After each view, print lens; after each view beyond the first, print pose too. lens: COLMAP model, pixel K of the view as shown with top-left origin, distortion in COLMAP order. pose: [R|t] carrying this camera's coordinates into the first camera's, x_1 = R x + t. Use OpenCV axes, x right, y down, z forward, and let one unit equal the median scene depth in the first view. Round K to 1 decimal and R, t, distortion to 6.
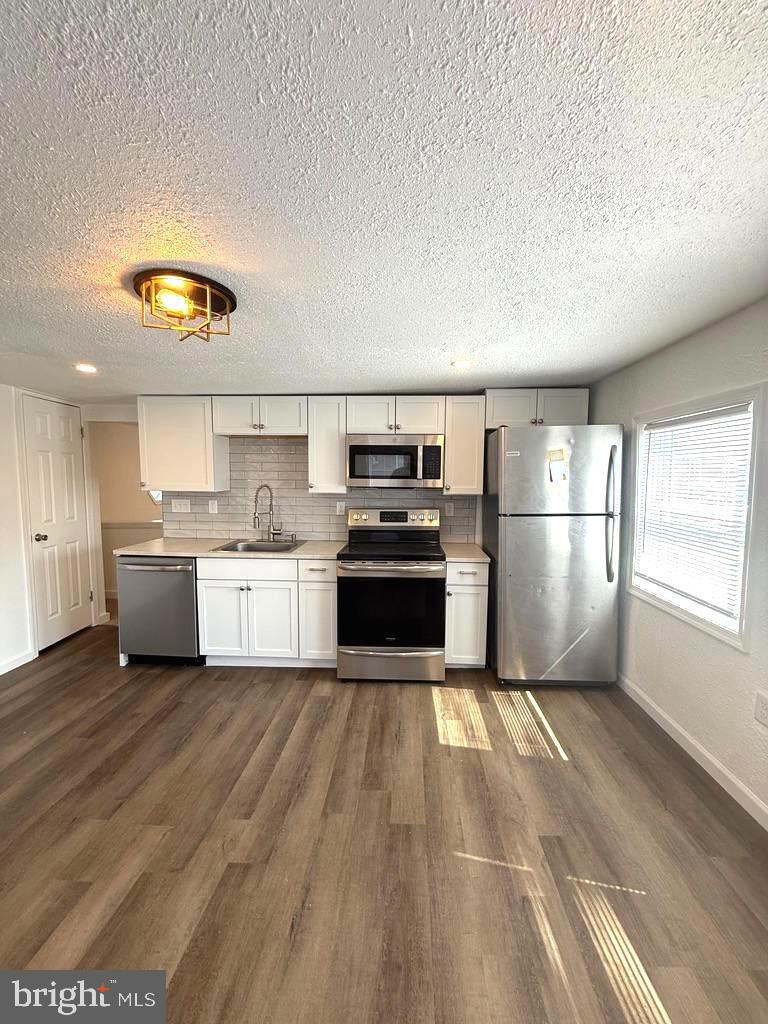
lens RADIAL K [[404.2, 0, 381.4], [0, 404.2, 508.6], [0, 0, 1]] dist [-0.000249, 0.000476]
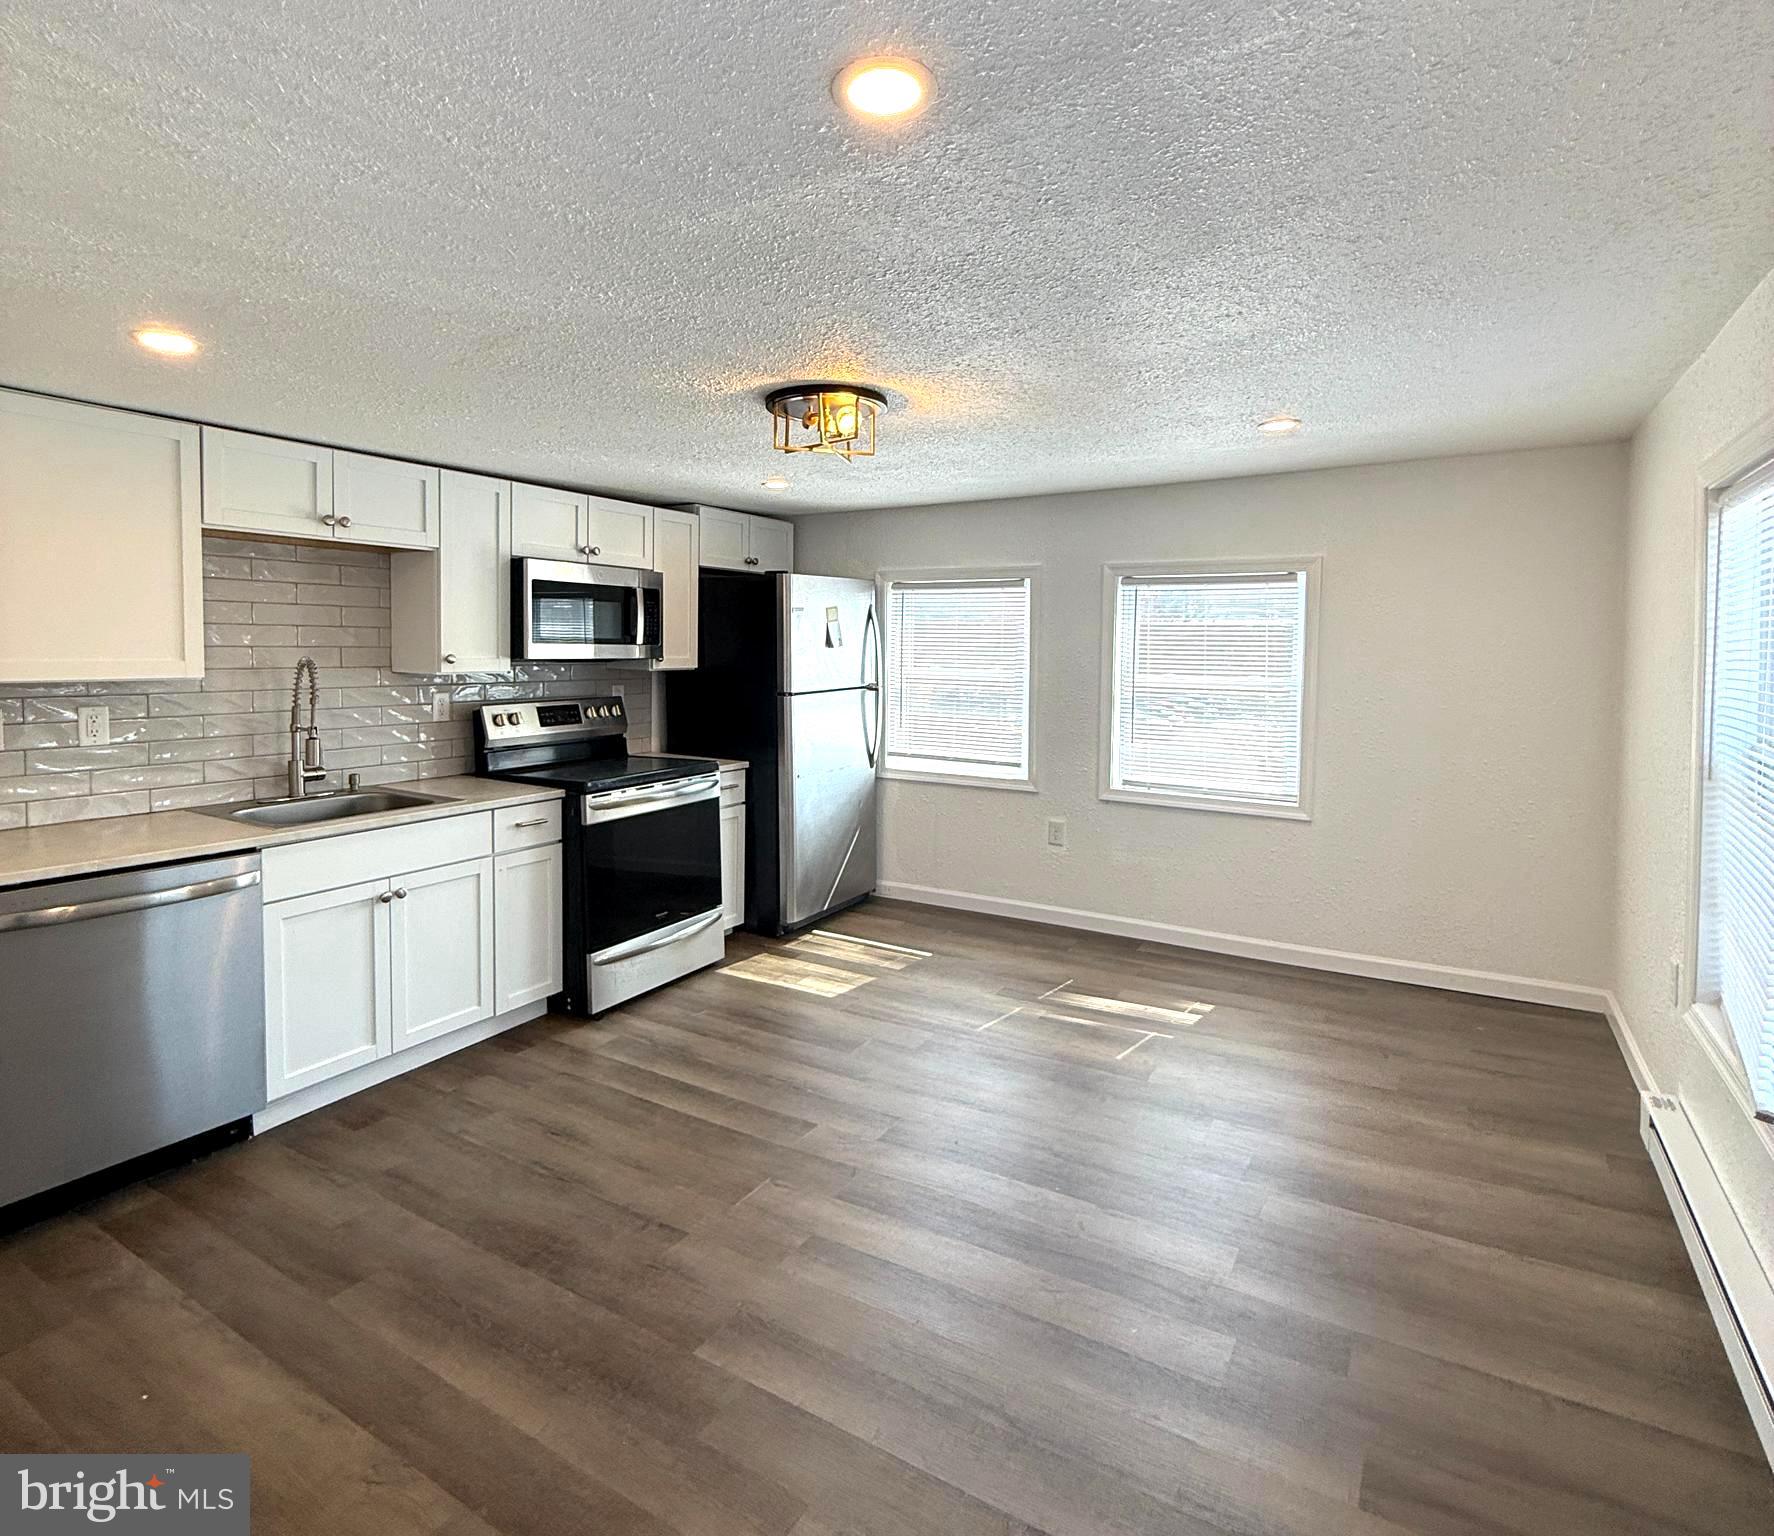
lens RADIAL K [[819.7, 0, 945.9], [0, 819.7, 684.3], [0, 0, 1]] dist [0.002692, 0.000353]
pose [[0.485265, -0.044348, 0.873242, -0.829185], [0.061971, 0.997946, 0.016244, -0.007746], [-0.872168, 0.046233, 0.487017, 0.037430]]
